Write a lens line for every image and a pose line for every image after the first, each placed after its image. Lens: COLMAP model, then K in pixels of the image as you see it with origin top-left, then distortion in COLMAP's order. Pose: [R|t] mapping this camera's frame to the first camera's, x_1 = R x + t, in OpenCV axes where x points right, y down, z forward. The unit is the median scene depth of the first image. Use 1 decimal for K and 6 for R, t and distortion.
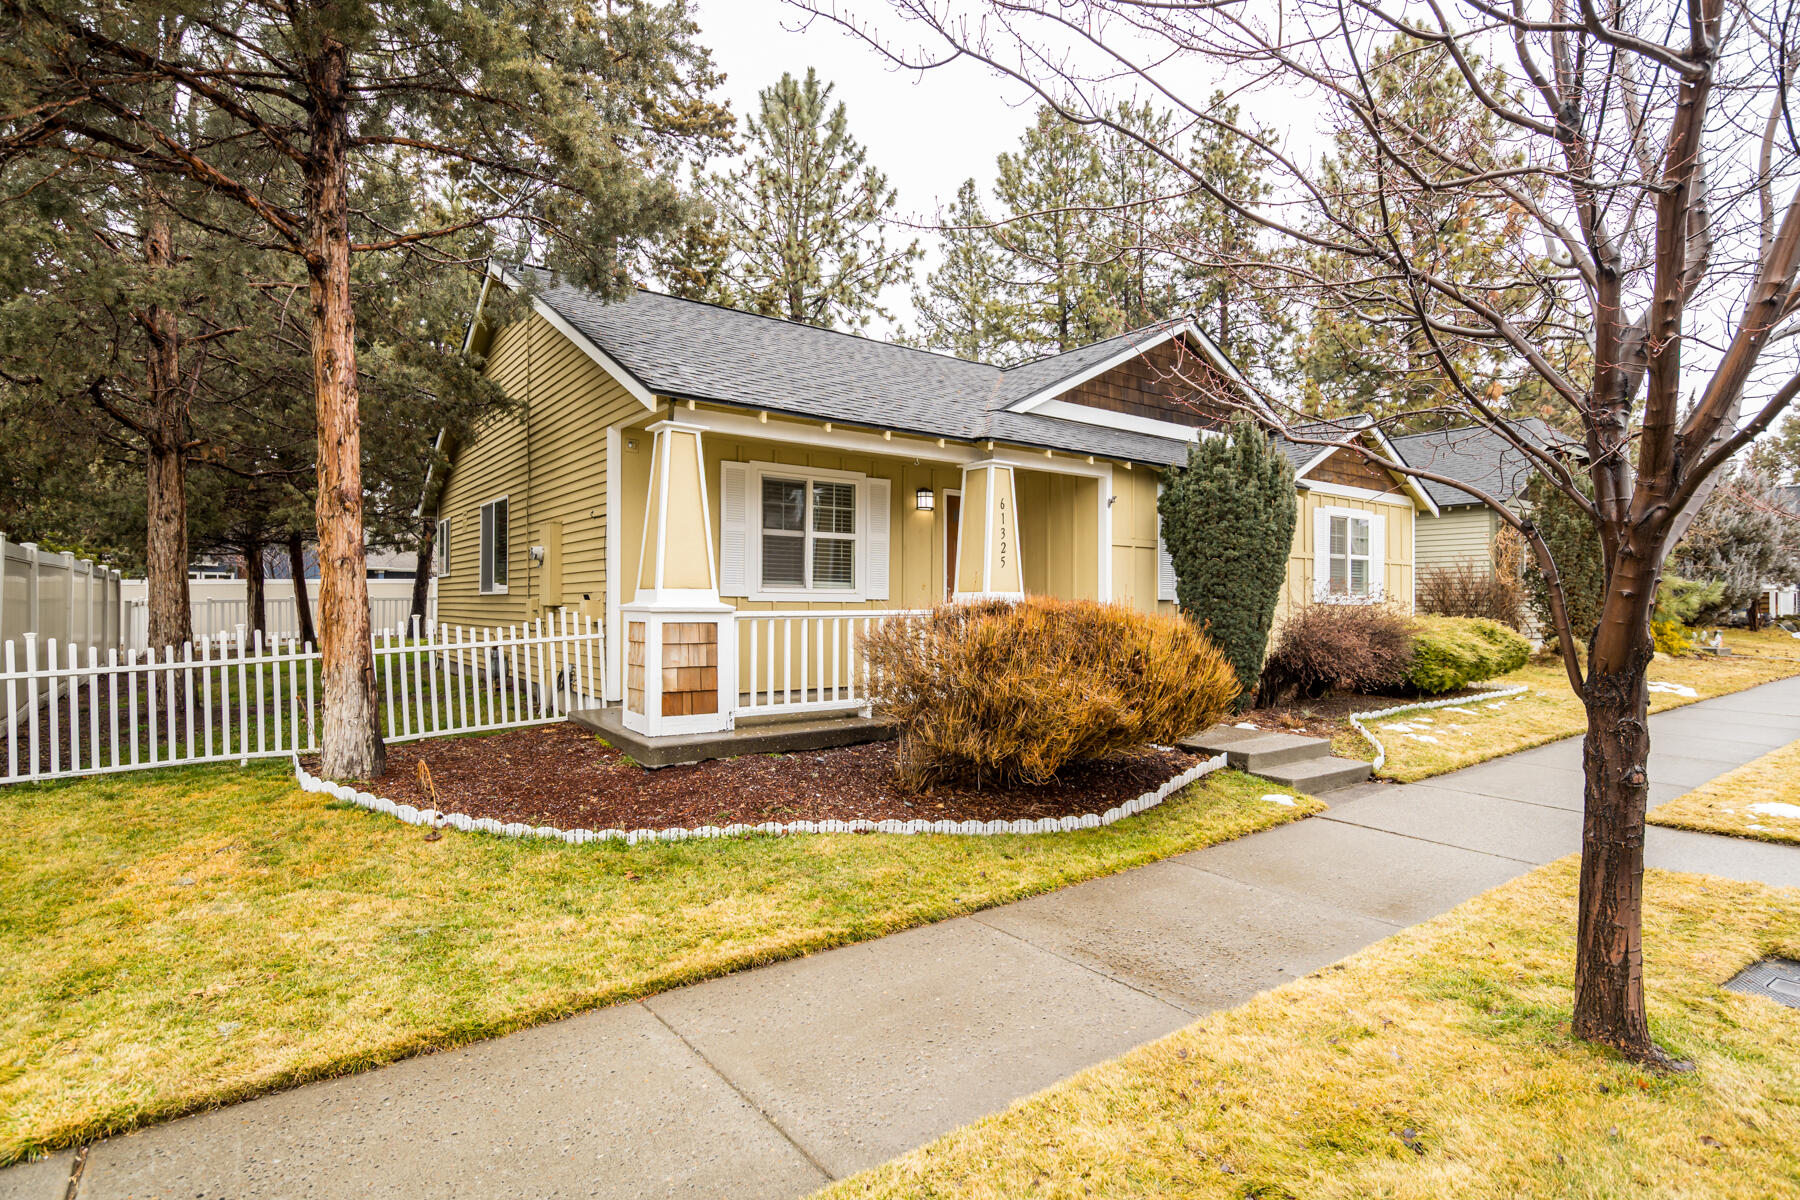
lens RADIAL K [[909.1, 0, 906.4], [0, 909.1, 589.5], [0, 0, 1]] dist [-0.019696, 0.009402]
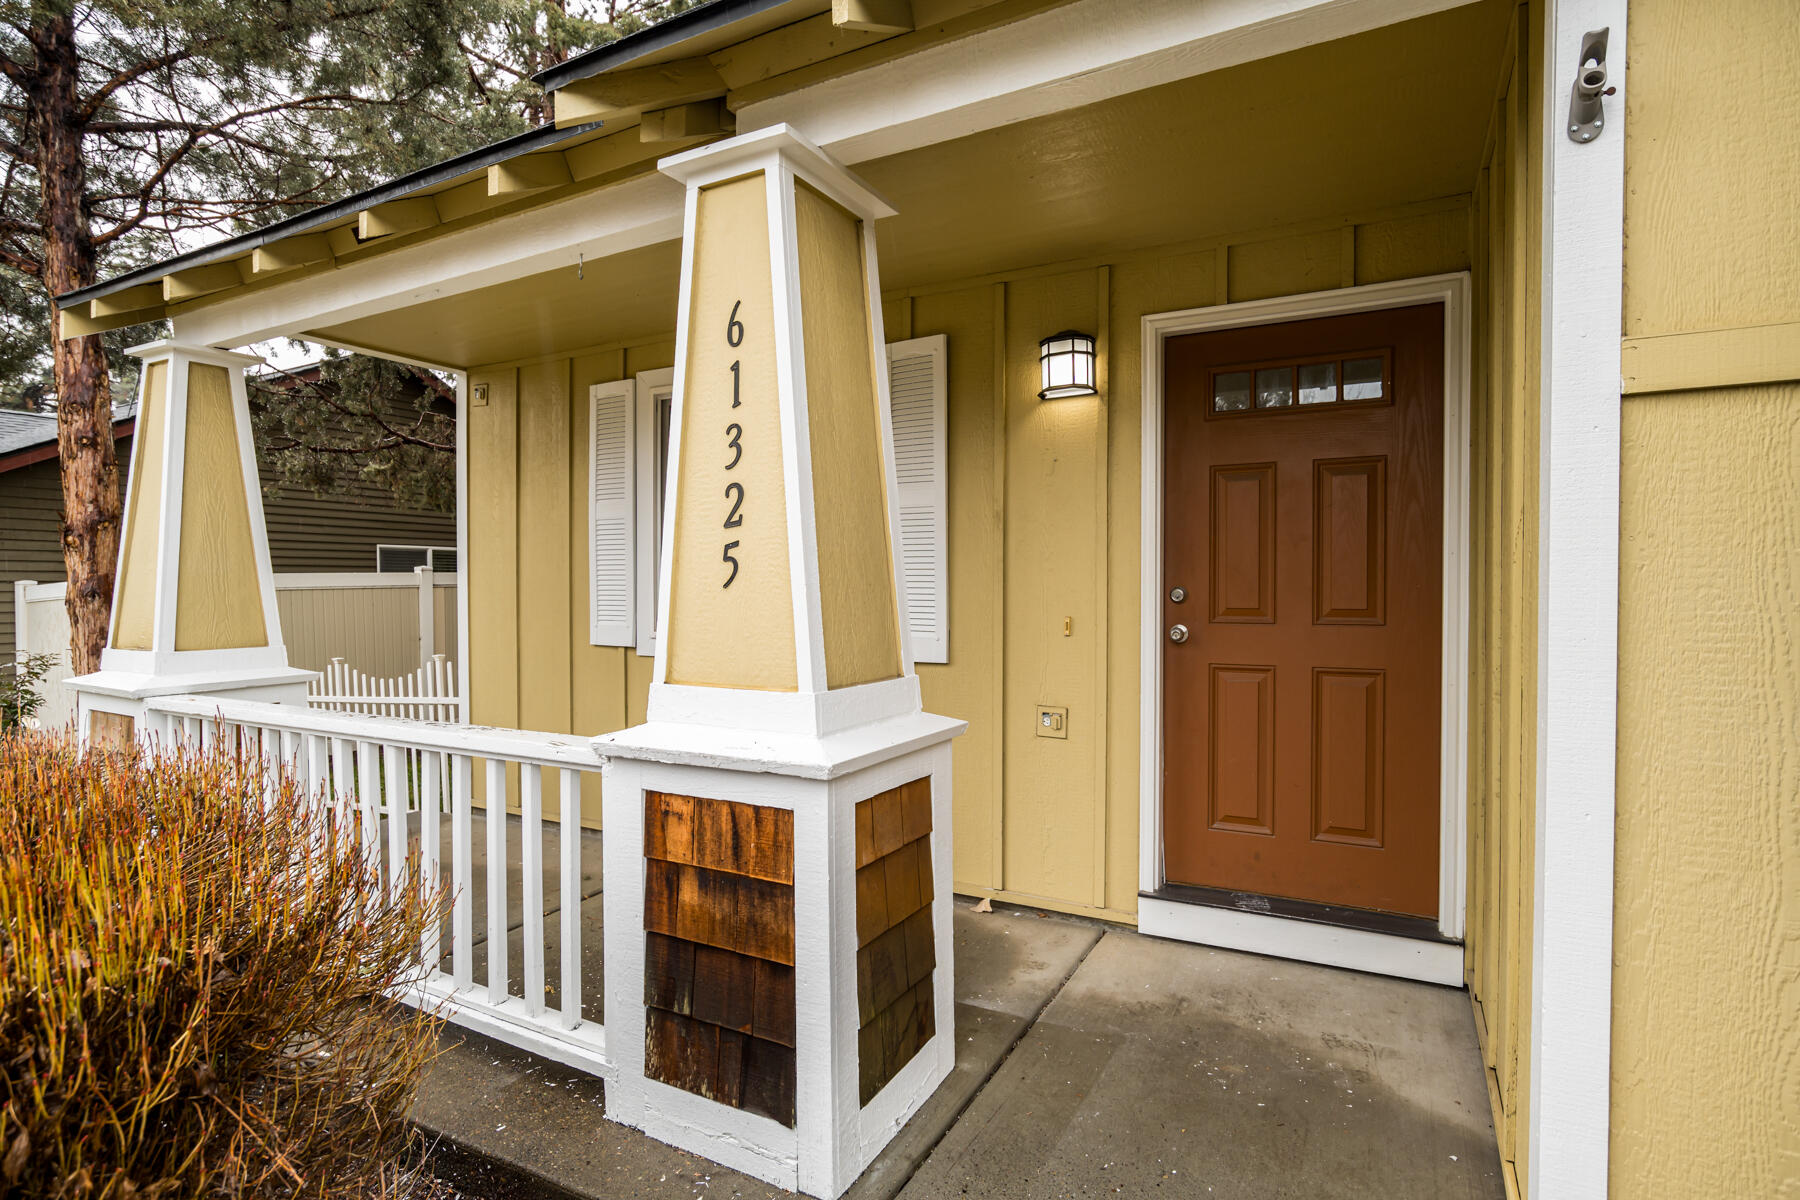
lens RADIAL K [[909.1, 0, 905.2], [0, 909.1, 599.5], [0, 0, 1]] dist [-0.019696, 0.009402]
pose [[0.412766, 0.004083, -0.910828, 0.319173], [0.018735, 0.999740, 0.012972, -0.020444], [0.910644, -0.022418, 0.412582, 0.865211]]
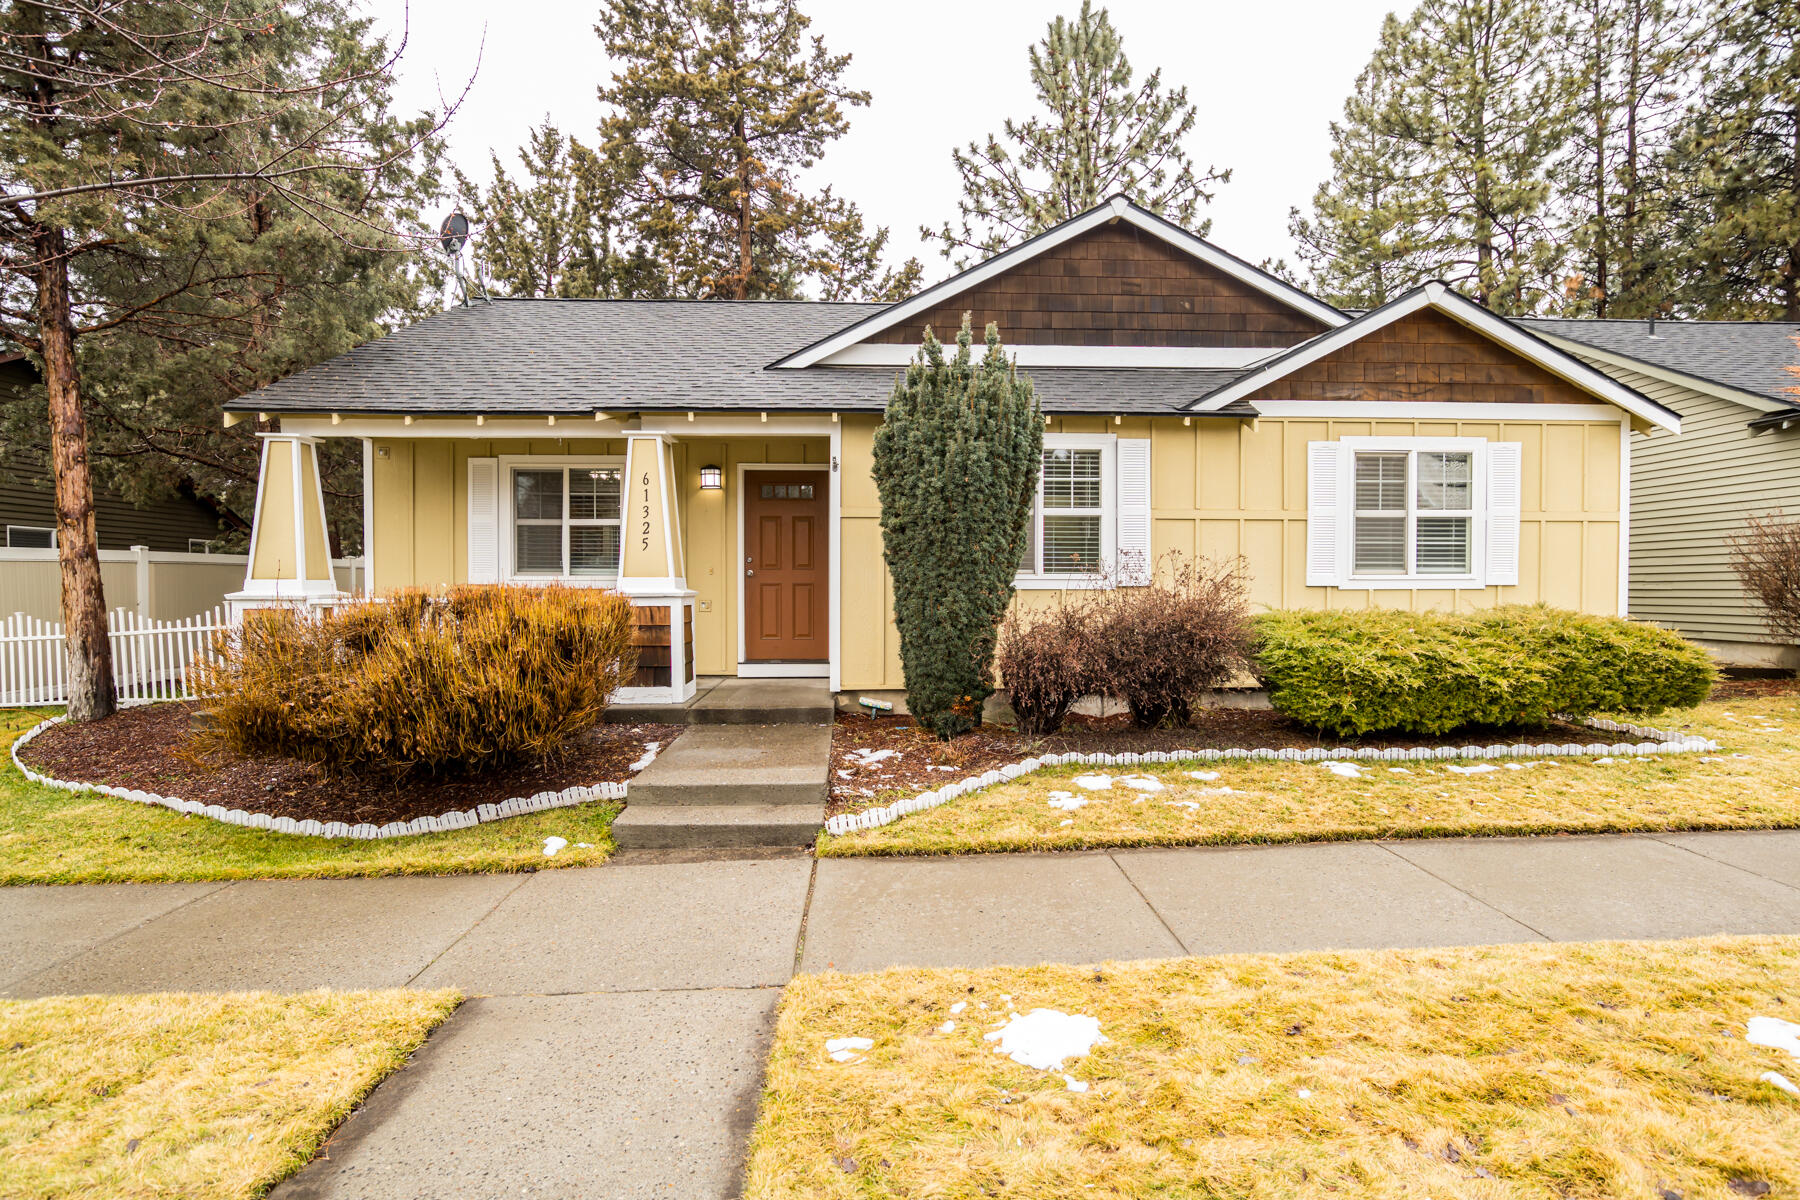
lens RADIAL K [[909.1, 0, 908.7], [0, 909.1, 608.8], [0, 0, 1]] dist [-0.019696, 0.009402]
pose [[0.821714, 0.005937, -0.569869, 0.763752], [0.014203, 0.999422, 0.030892, 0.009631], [0.569723, -0.033478, 0.821155, 0.376546]]
